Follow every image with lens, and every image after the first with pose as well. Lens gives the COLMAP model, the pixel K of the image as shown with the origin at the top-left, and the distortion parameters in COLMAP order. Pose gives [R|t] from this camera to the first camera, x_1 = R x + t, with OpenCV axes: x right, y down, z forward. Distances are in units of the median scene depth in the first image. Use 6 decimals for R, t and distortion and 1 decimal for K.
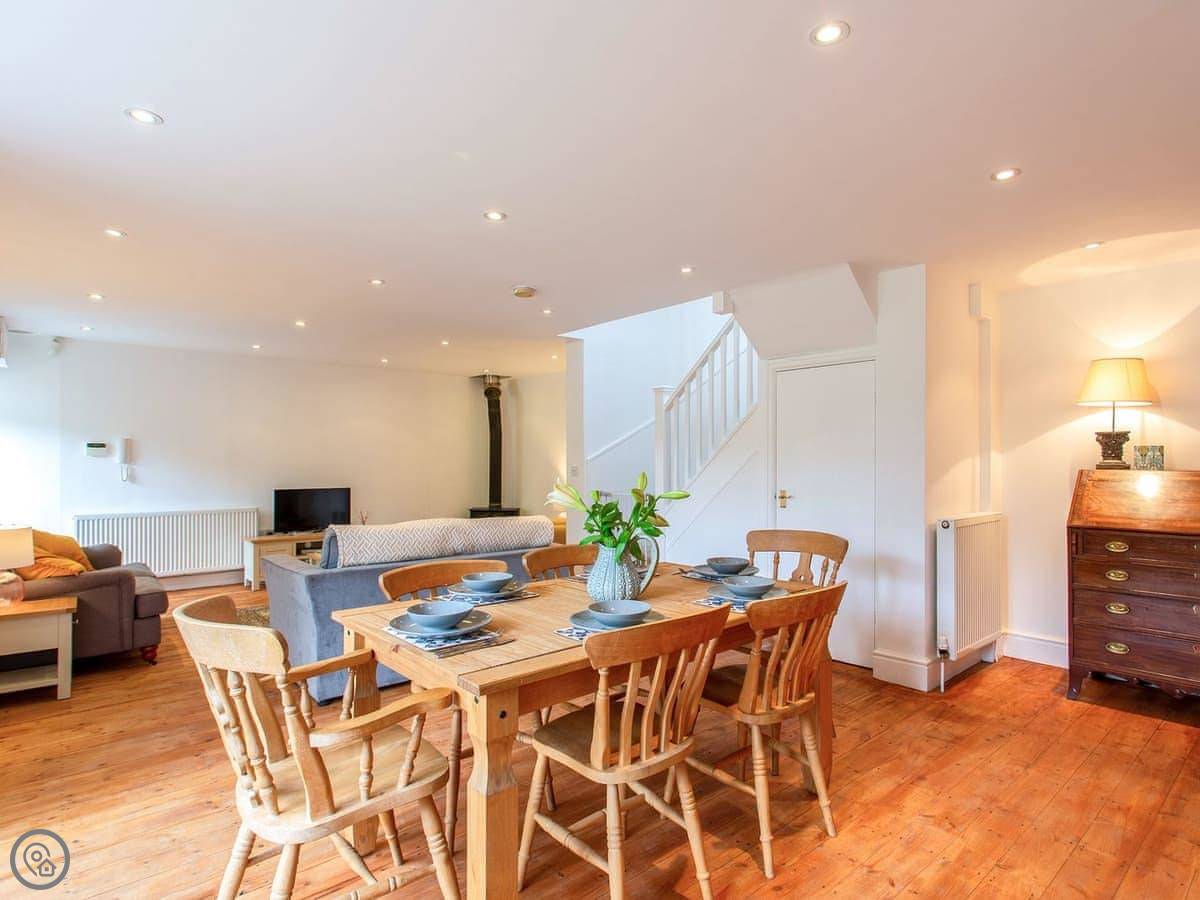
lens RADIAL K [[642.5, 0, 599.8], [0, 642.5, 456.2], [0, 0, 1]] dist [0.018790, 0.000574]
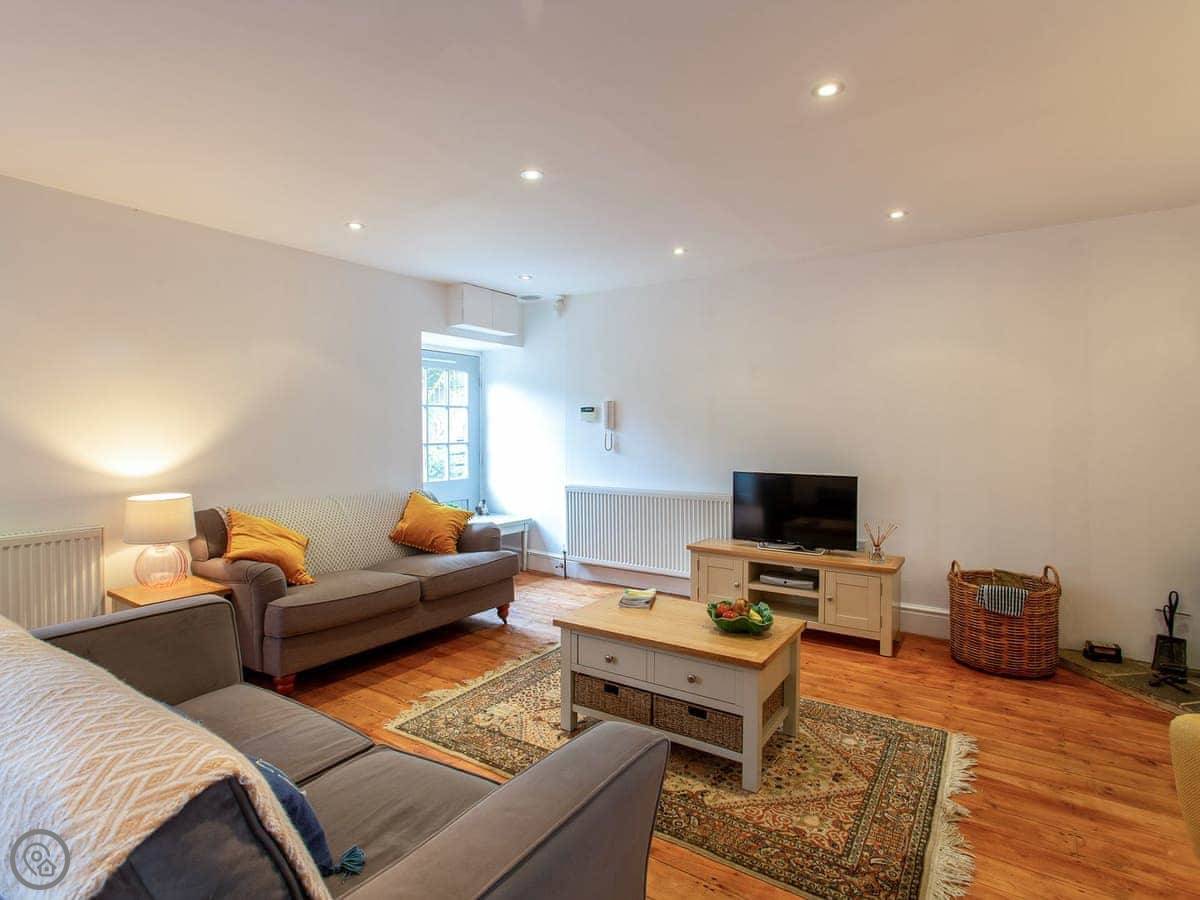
lens RADIAL K [[620.0, 0, 601.5], [0, 620.0, 445.7], [0, 0, 1]] dist [0.000326, 0.000474]
pose [[0.282451, 0.025892, -0.958932, 0.049899], [0.007359, 0.999548, 0.029156, 0.008123], [0.959253, -0.015292, 0.282133, 0.747741]]
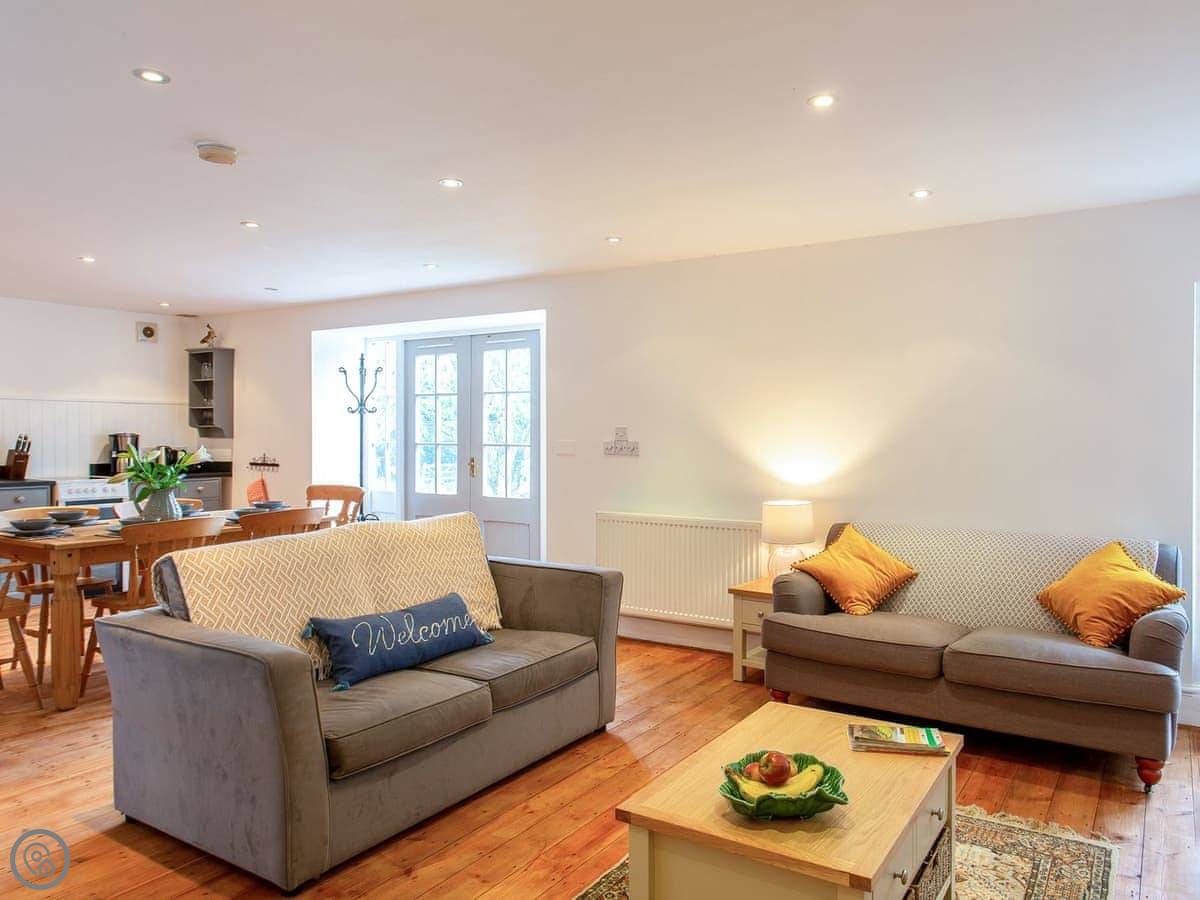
lens RADIAL K [[849.0, 0, 629.9], [0, 849.0, 445.7], [0, 0, 1]] dist [-0.005081, 0.002587]
pose [[-0.954430, 0.000460, -0.298436, -0.156517], [-0.001324, 0.999982, 0.005777, 0.006289], [0.298434, 0.005909, -0.954412, 1.210033]]
